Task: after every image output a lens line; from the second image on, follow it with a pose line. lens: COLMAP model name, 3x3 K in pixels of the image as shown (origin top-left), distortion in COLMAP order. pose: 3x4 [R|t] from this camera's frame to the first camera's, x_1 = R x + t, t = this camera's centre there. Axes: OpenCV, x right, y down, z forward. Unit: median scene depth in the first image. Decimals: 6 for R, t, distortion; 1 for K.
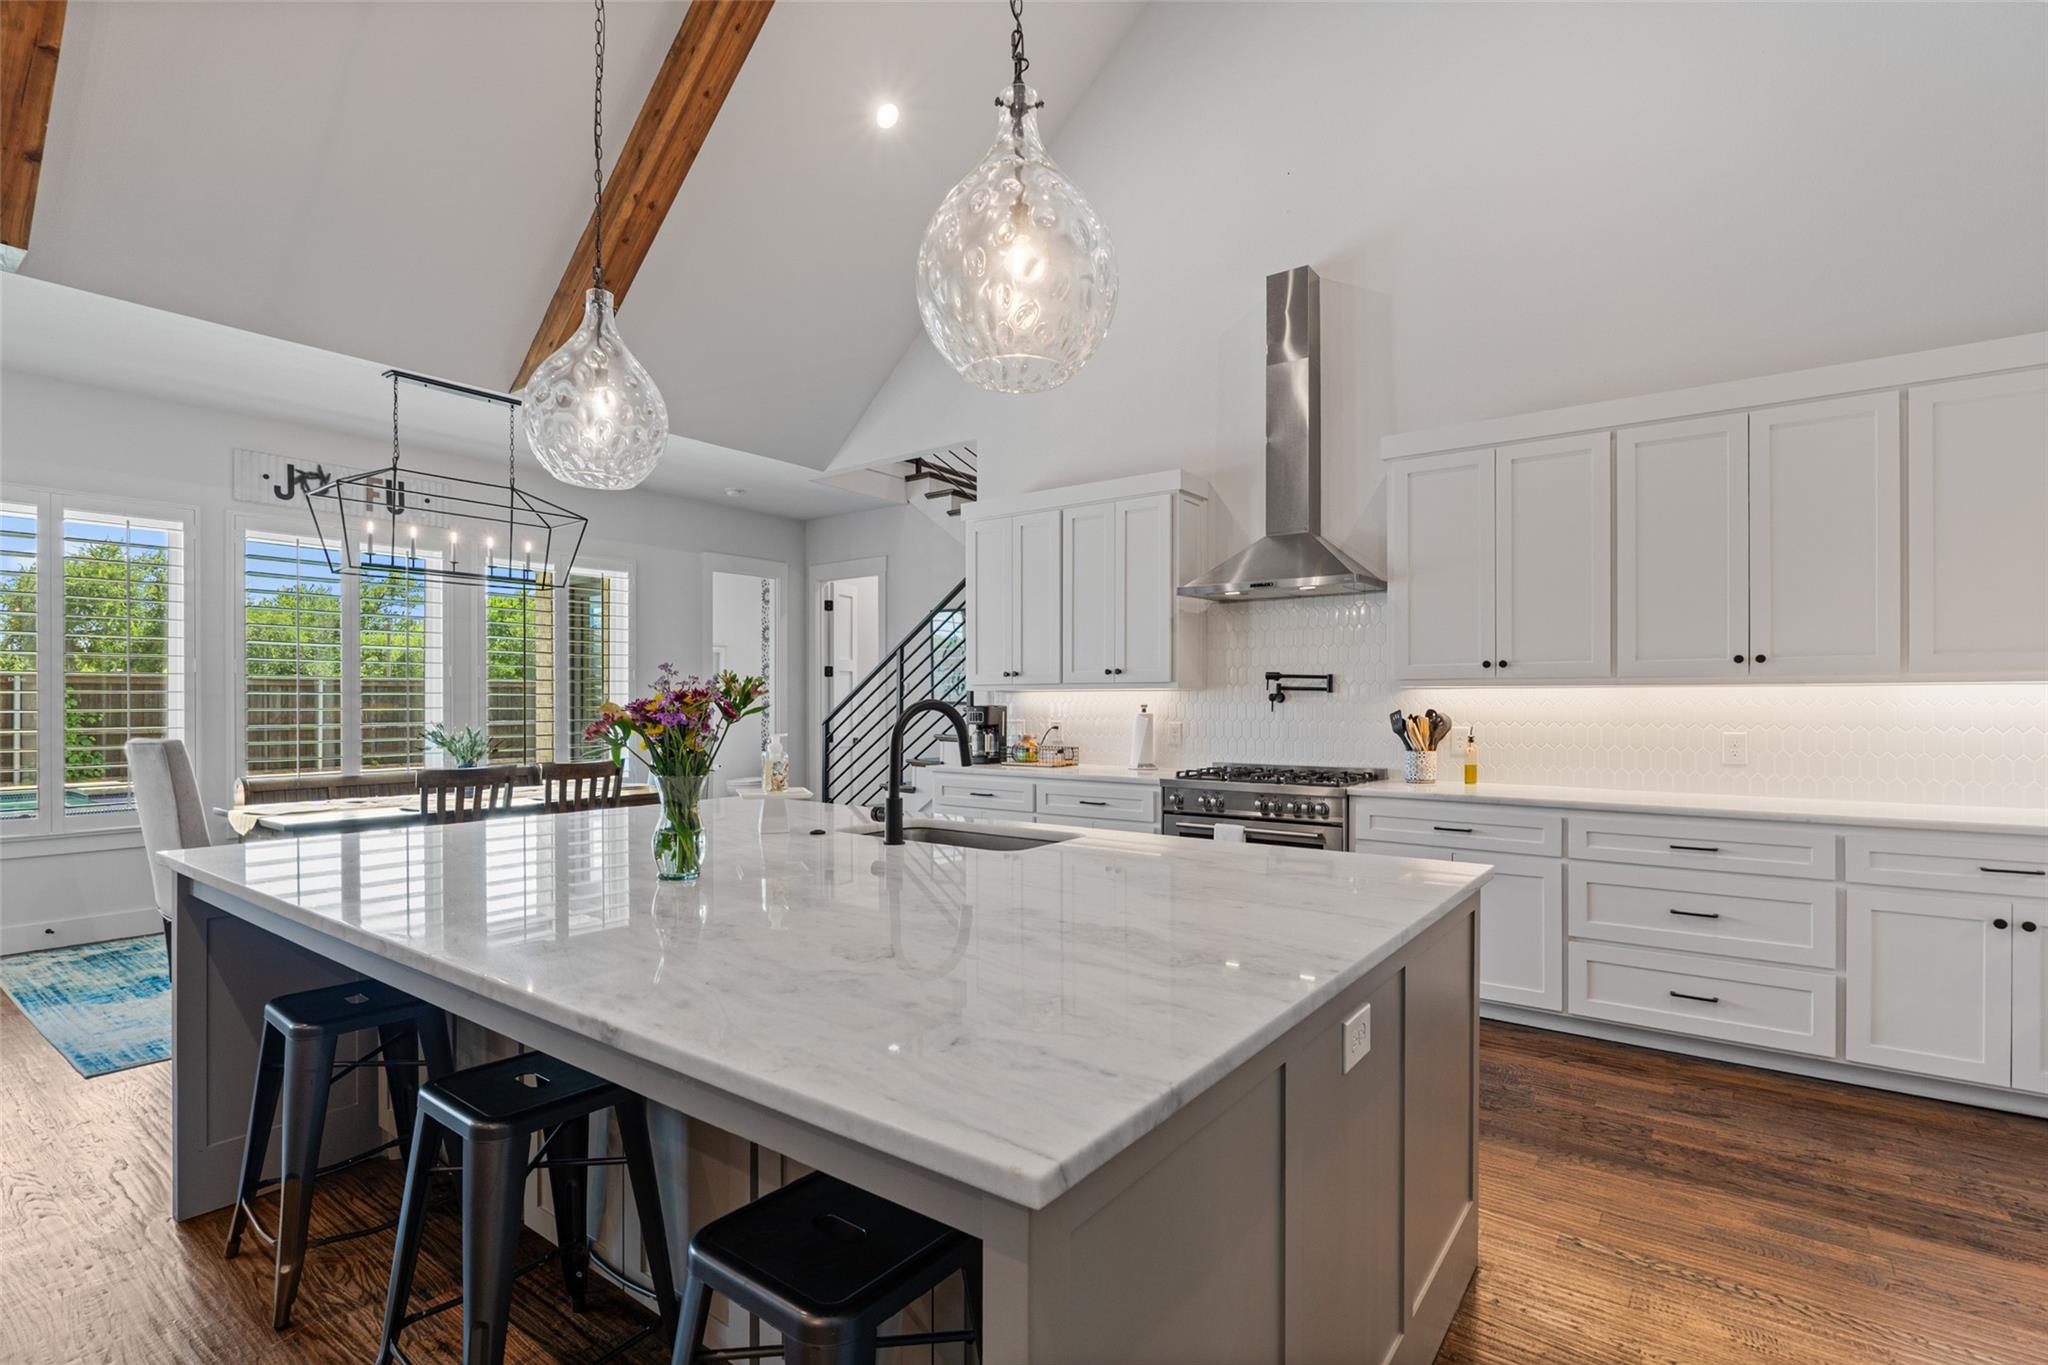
lens RADIAL K [[960.3, 0, 1018.6], [0, 960.3, 694.6], [0, 0, 1]] dist [-0.000875, 0.000435]
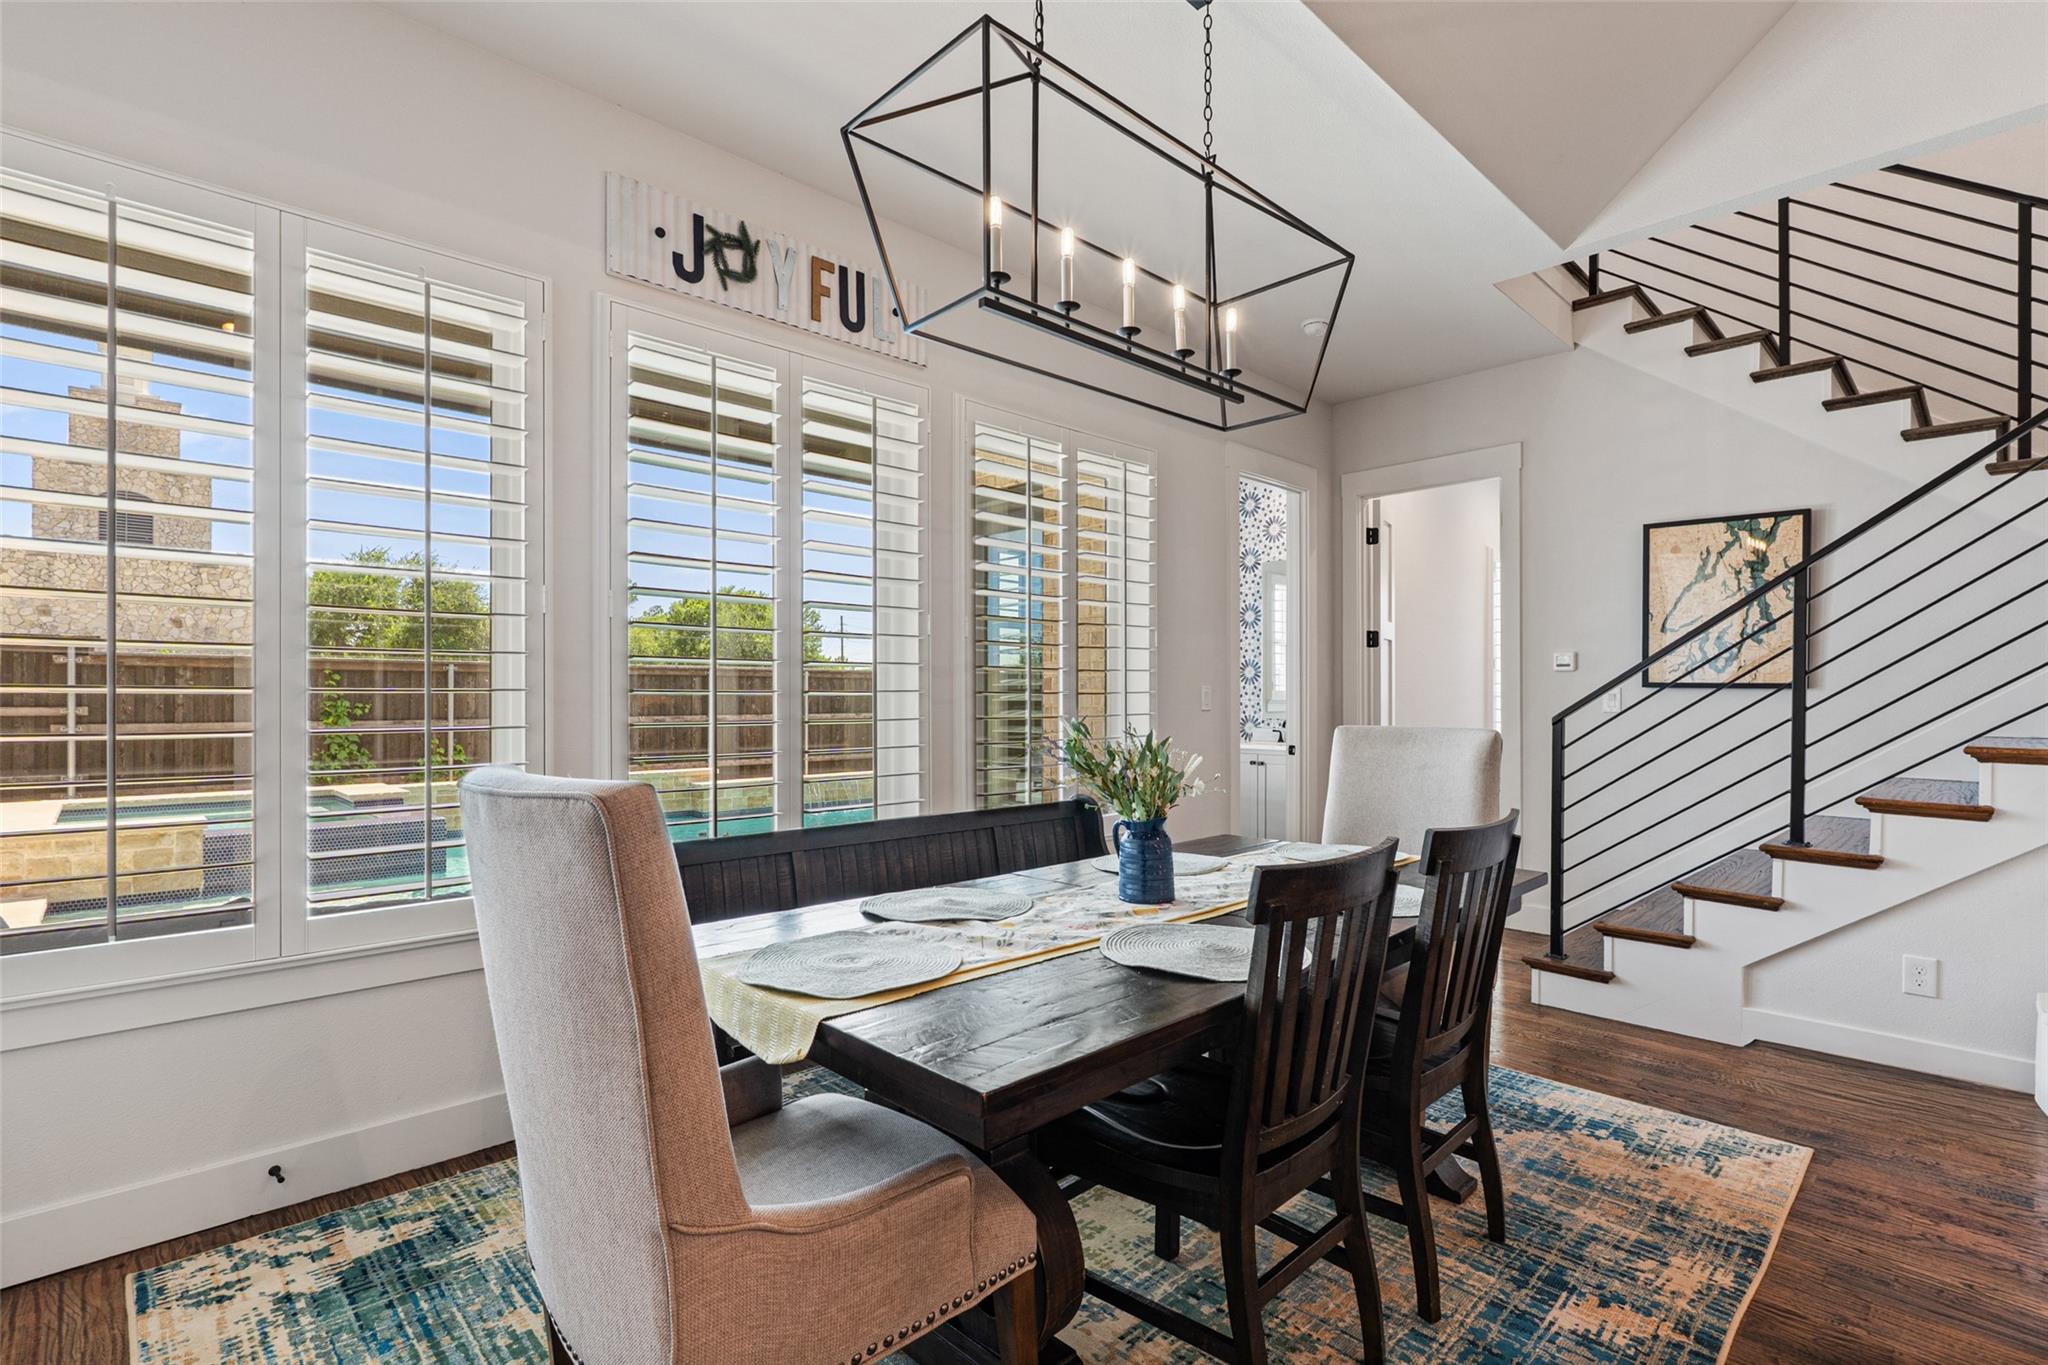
lens RADIAL K [[960.3, 0, 1028.7], [0, 960.3, 687.5], [0, 0, 1]] dist [-0.000875, 0.000435]
pose [[0.987555, -0.001502, -0.157266, -0.497787], [0.000903, 0.999992, -0.003878, 0.015953], [0.157270, 0.003687, 0.987549, 0.514988]]
